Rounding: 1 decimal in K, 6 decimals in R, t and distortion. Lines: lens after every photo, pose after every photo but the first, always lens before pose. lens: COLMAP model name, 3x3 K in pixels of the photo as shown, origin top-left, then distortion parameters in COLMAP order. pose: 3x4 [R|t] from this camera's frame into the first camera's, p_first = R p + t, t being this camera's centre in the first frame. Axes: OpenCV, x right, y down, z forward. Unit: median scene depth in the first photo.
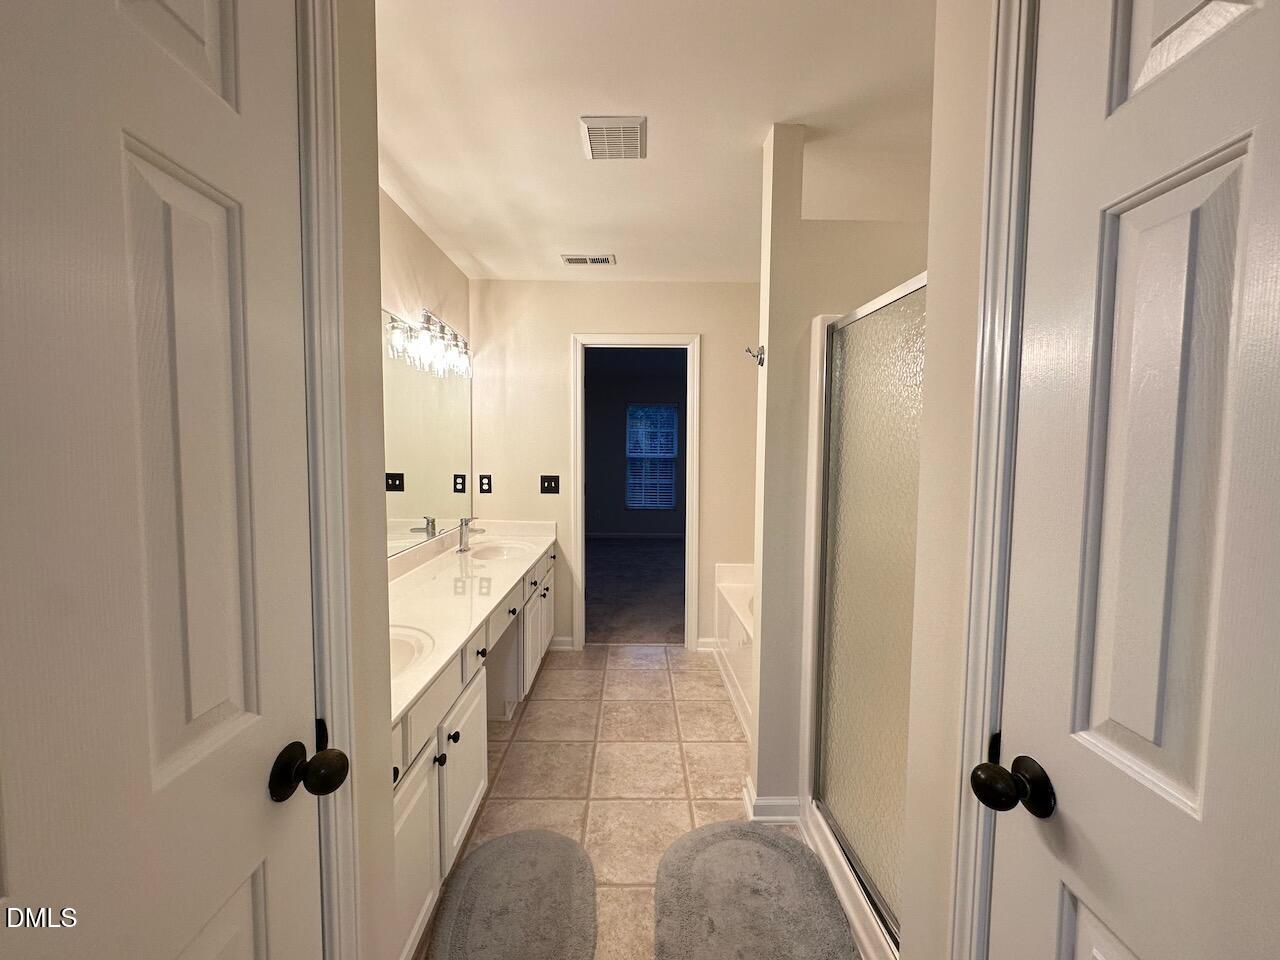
lens RADIAL K [[511.3, 0, 639.0], [0, 511.3, 479.3], [0, 0, 1]] dist [0.002414, 0.000233]
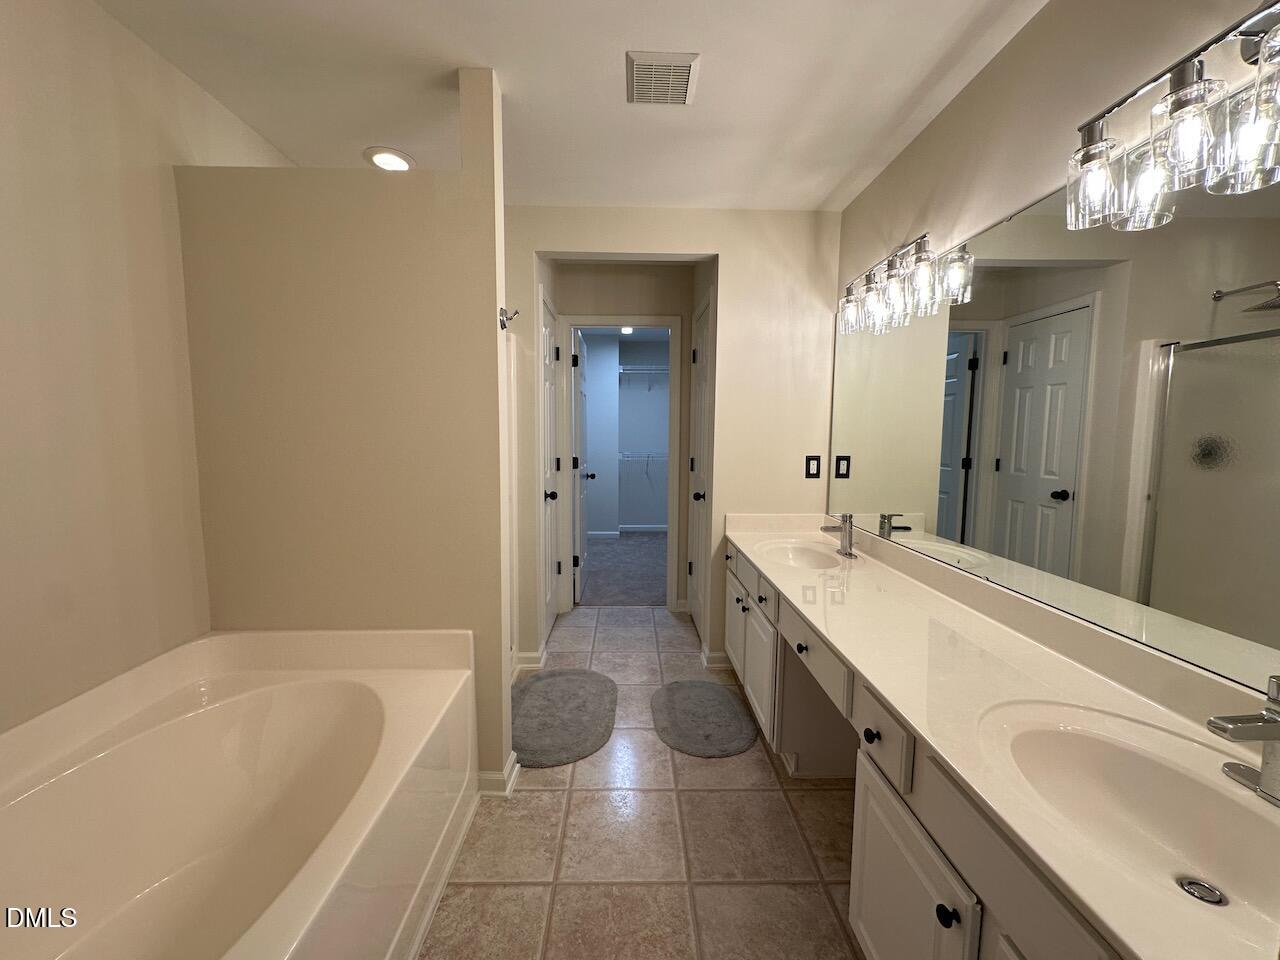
lens RADIAL K [[511.3, 0, 637.8], [0, 511.3, 482.2], [0, 0, 1]] dist [0.002414, 0.000233]
pose [[-0.999893, -0.008832, -0.011684, -0.010433], [-0.010529, 0.987977, 0.154239, -0.081742], [0.010181, 0.154346, -0.987964, 1.796204]]
